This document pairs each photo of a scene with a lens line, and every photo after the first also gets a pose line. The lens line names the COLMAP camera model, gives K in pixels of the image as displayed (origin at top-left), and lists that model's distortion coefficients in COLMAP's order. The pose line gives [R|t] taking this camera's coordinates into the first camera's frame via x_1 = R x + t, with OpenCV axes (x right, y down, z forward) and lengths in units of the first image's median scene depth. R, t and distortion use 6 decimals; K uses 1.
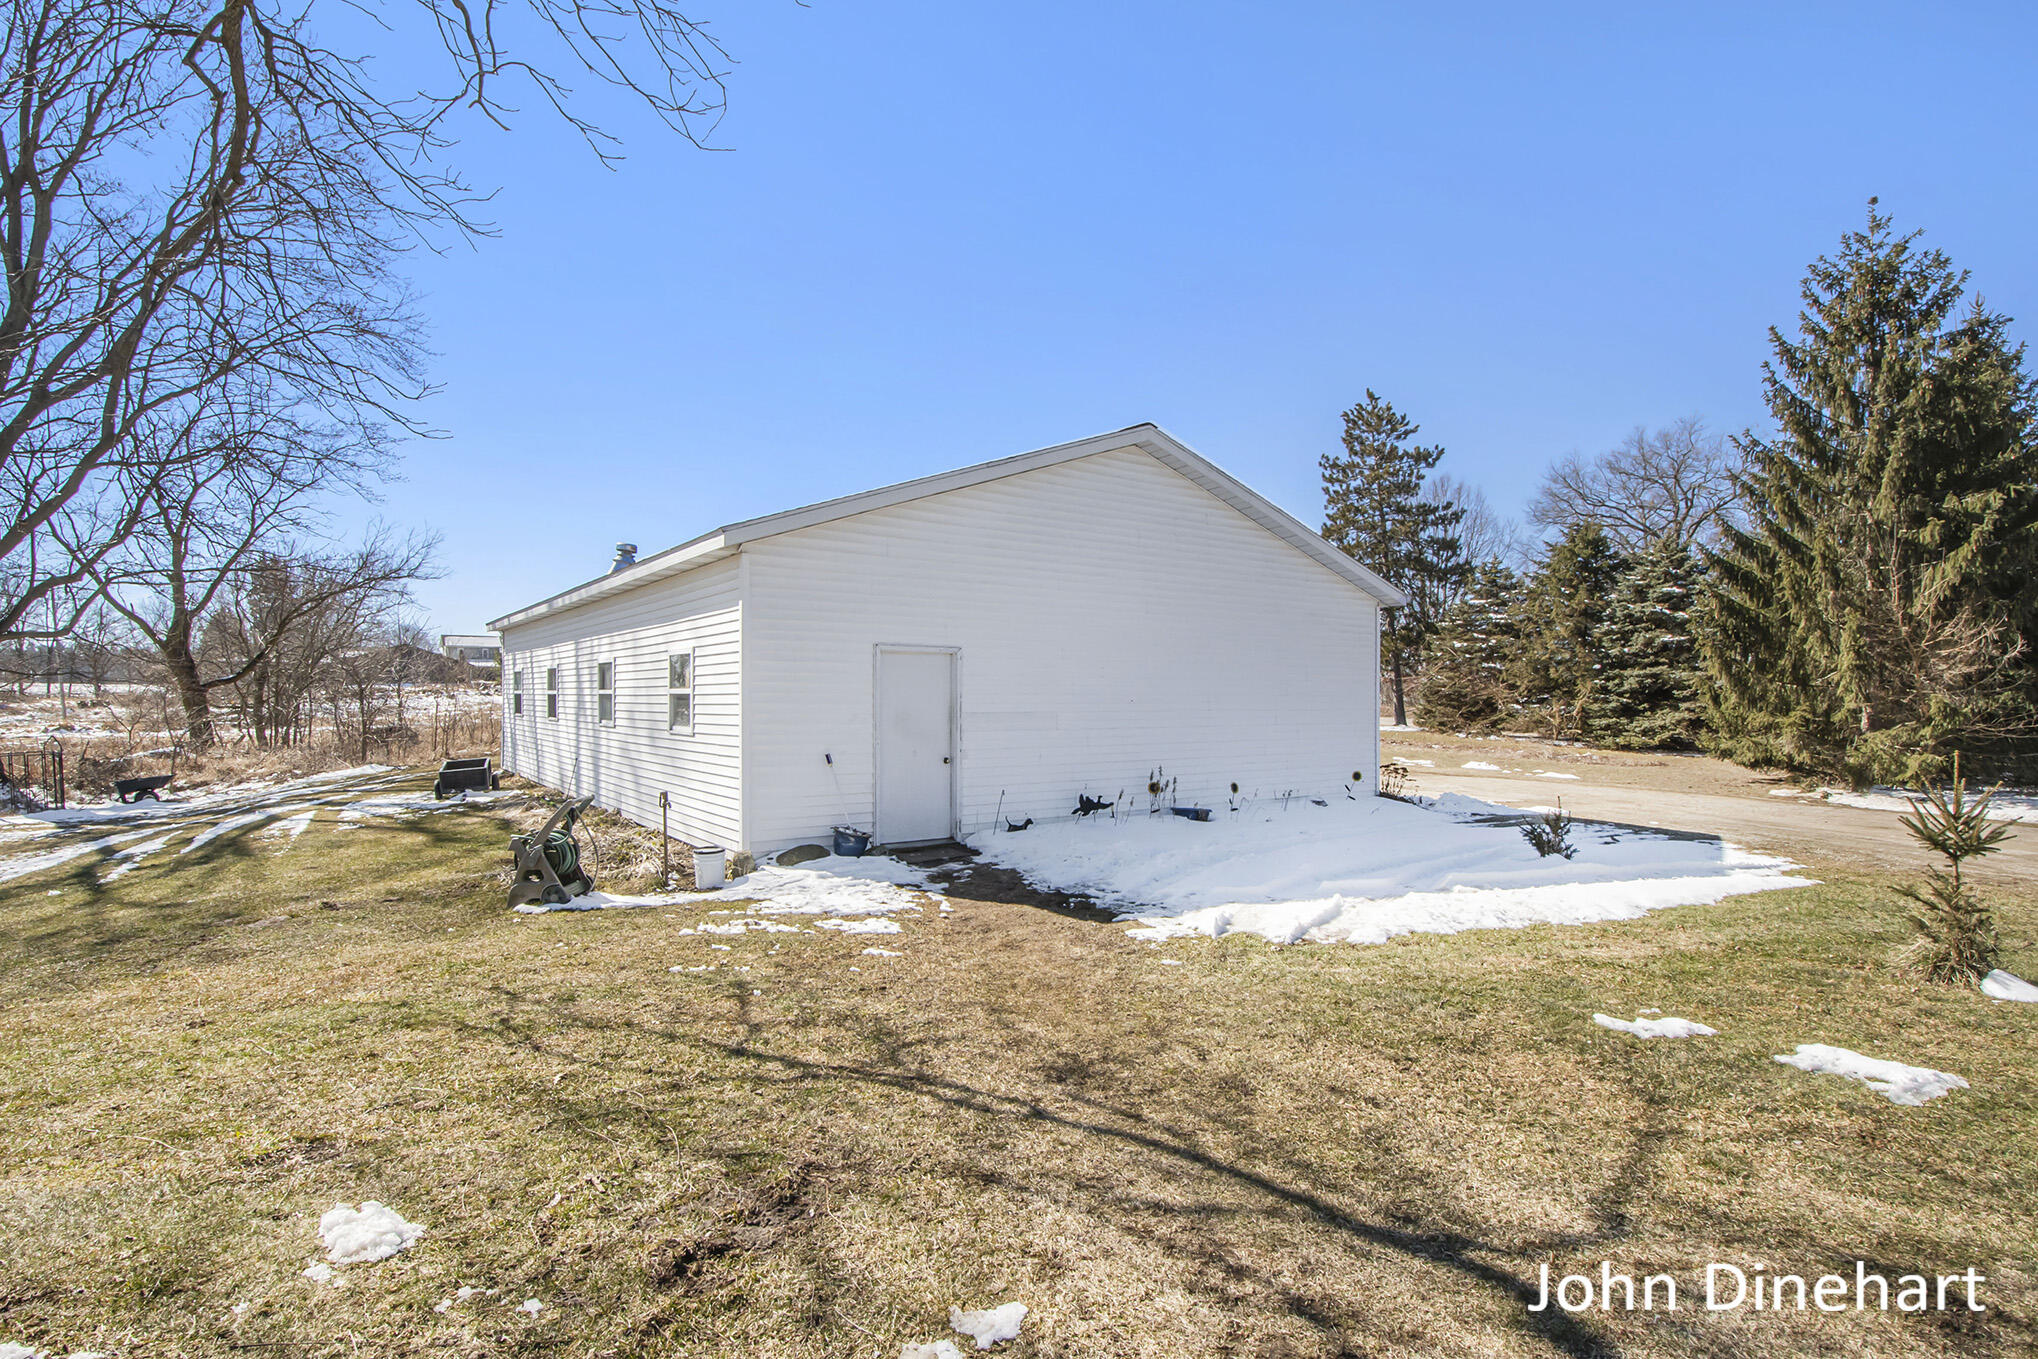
lens RADIAL K [[914.6, 0, 1021.4], [0, 914.6, 699.1], [0, 0, 1]] dist [-0.009179, -0.006040]
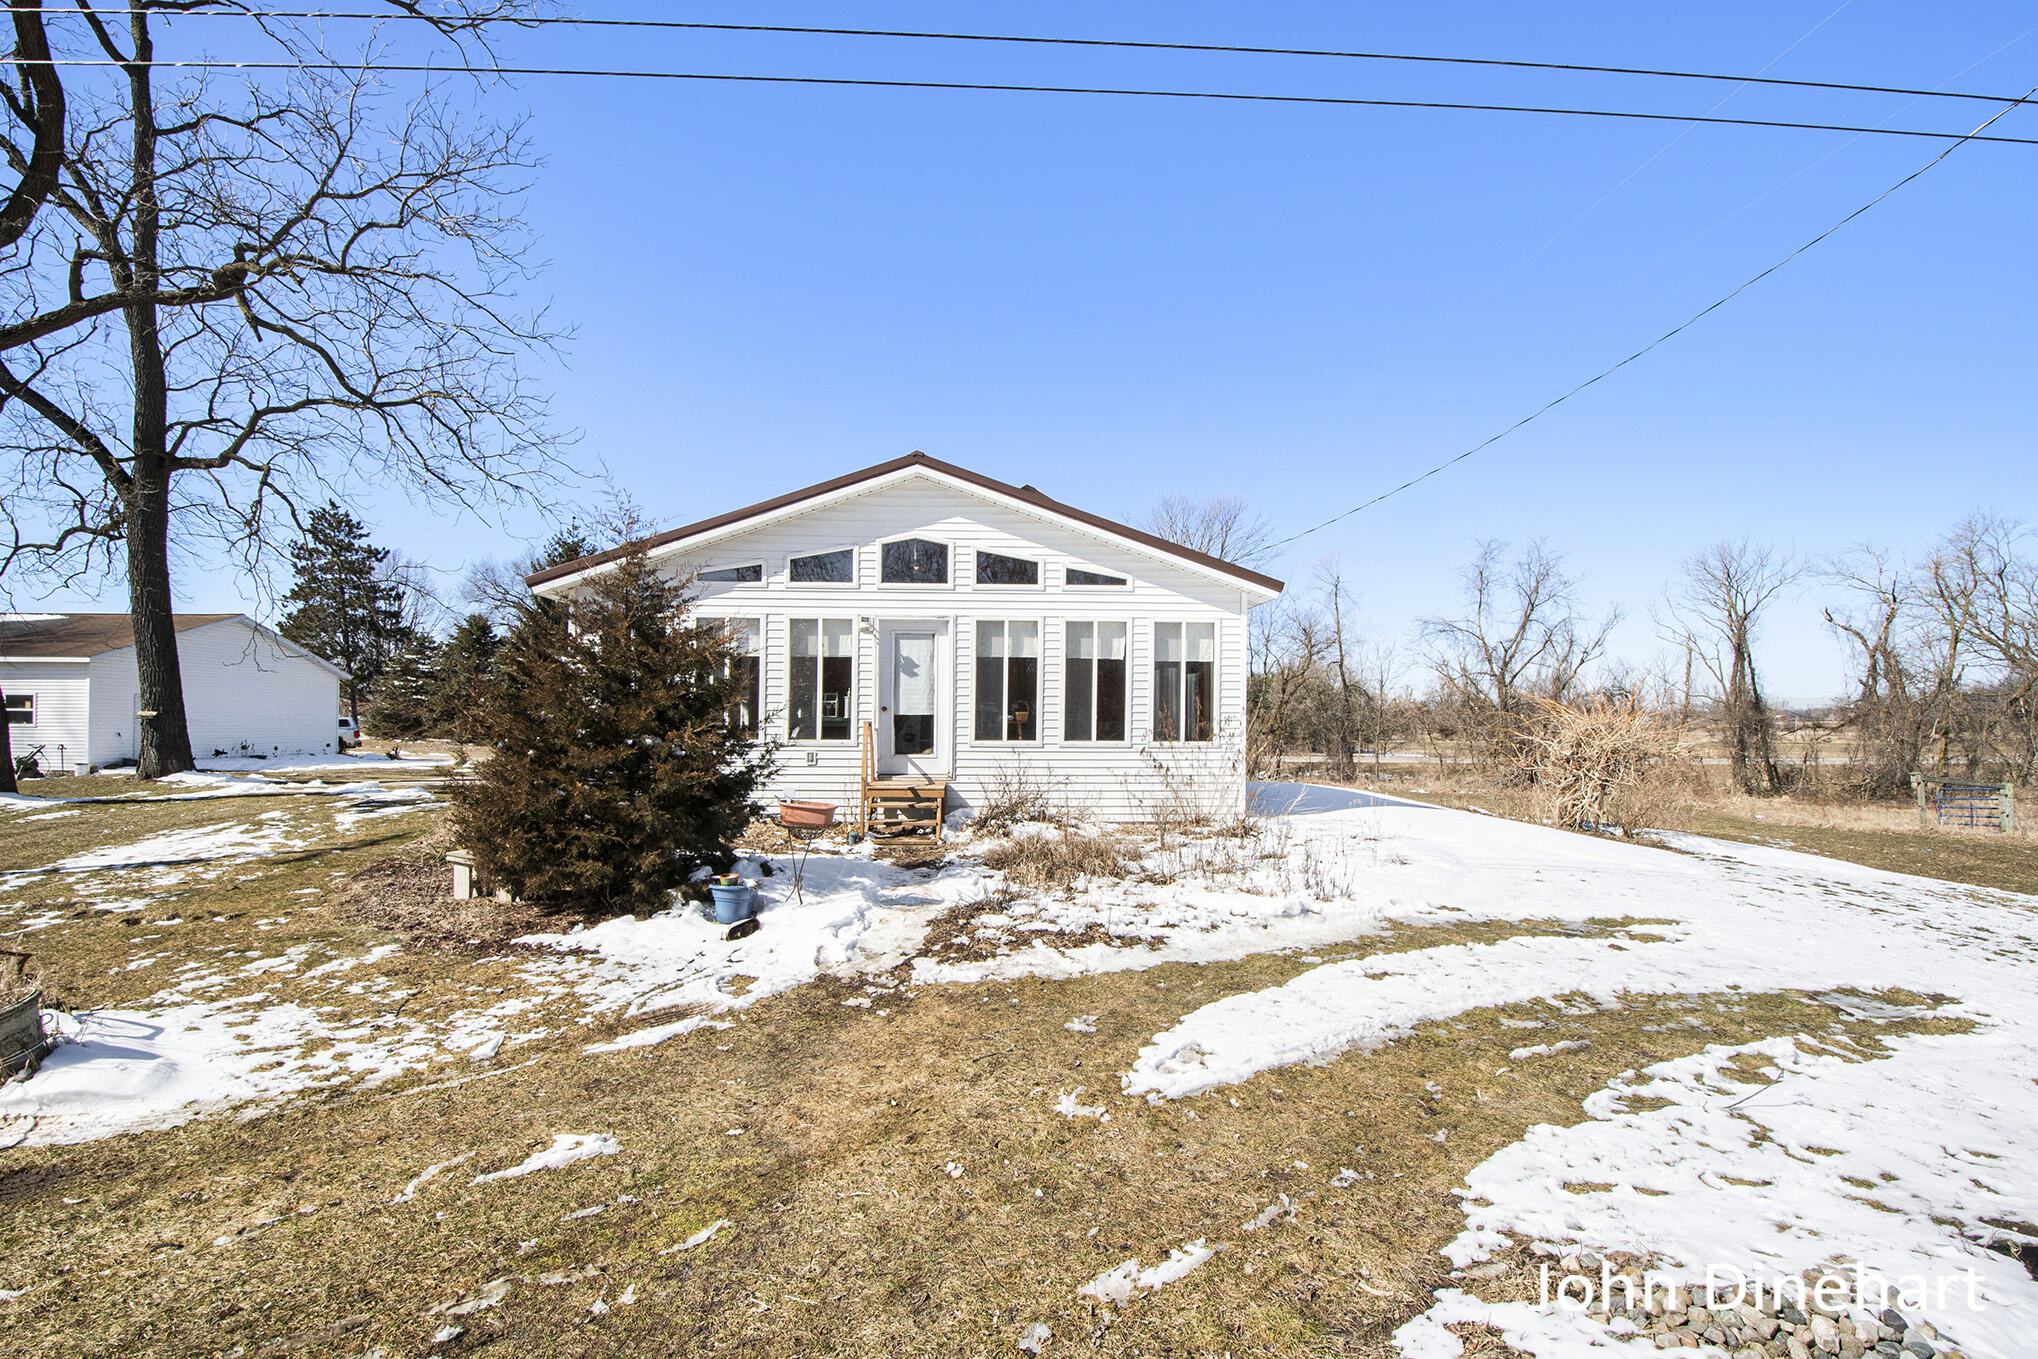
lens RADIAL K [[914.6, 0, 1040.7], [0, 914.6, 728.8], [0, 0, 1]] dist [-0.009179, -0.006040]
pose [[0.513341, -0.003080, 0.858179, -0.265060], [-0.003946, 0.999975, 0.005949, 0.004525], [-0.858176, -0.006440, 0.513315, -0.677131]]
